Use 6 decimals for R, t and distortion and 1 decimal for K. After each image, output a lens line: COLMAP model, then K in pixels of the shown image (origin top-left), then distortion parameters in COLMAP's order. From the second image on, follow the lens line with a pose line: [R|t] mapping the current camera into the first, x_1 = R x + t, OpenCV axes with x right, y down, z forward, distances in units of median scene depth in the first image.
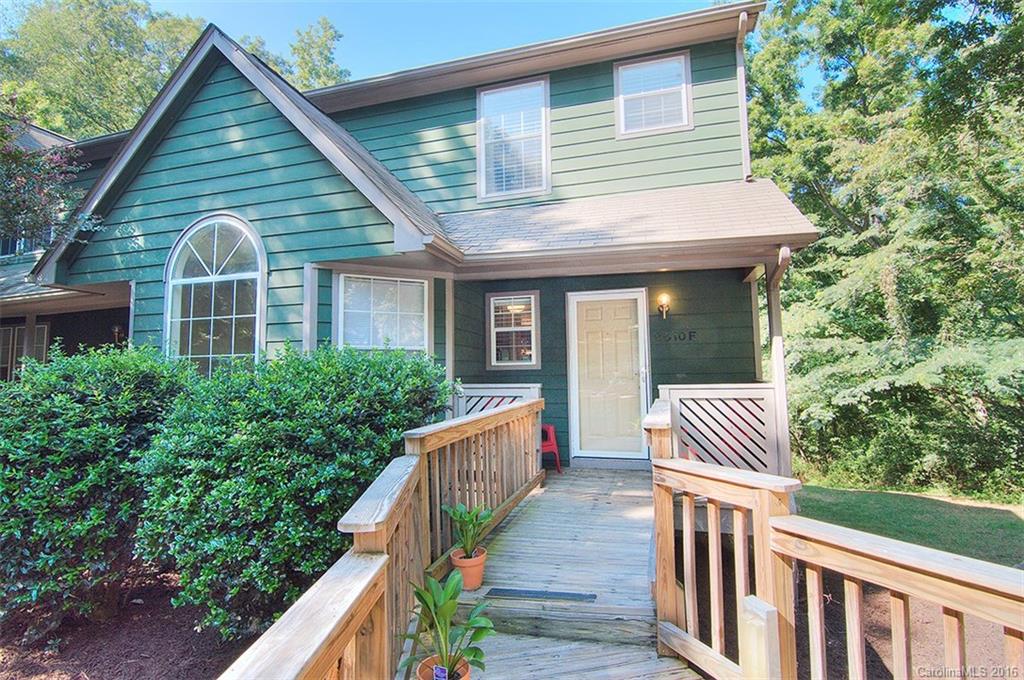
lens RADIAL K [[500.0, 0, 506.9], [0, 500.0, 326.8], [0, 0, 1]] dist [-0.012964, -0.007413]
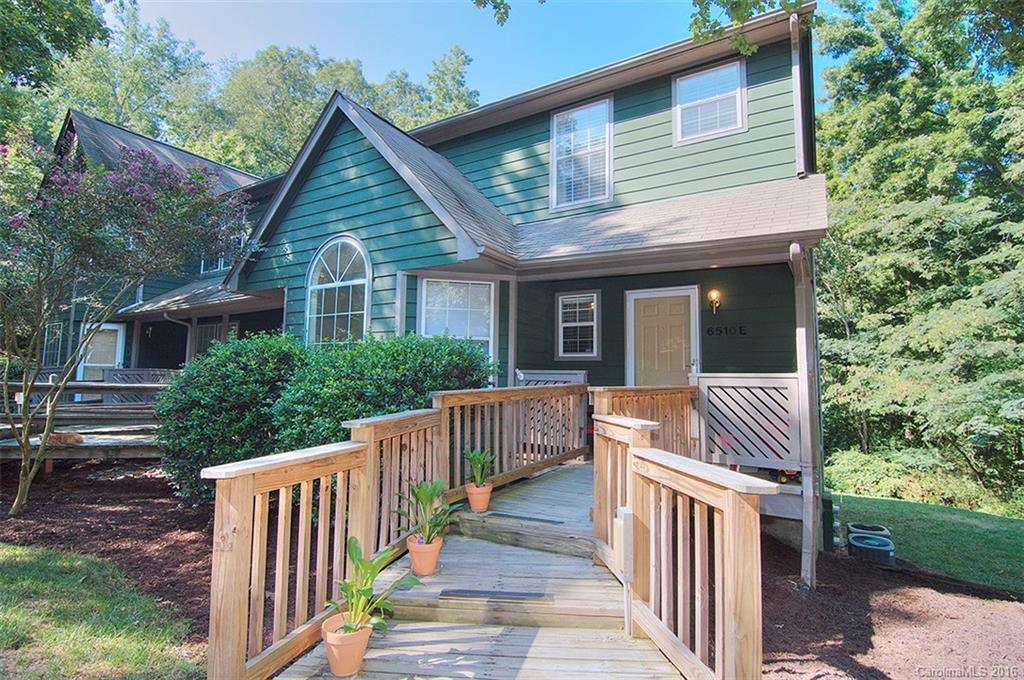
lens RADIAL K [[500.0, 0, 506.9], [0, 500.0, 326.8], [0, 0, 1]] dist [-0.012964, -0.007413]
pose [[0.963000, 0.001887, -0.269495, 0.169839], [-0.003139, 0.999986, -0.004213, 0.016423], [0.269483, 0.004903, 0.962993, -0.128739]]
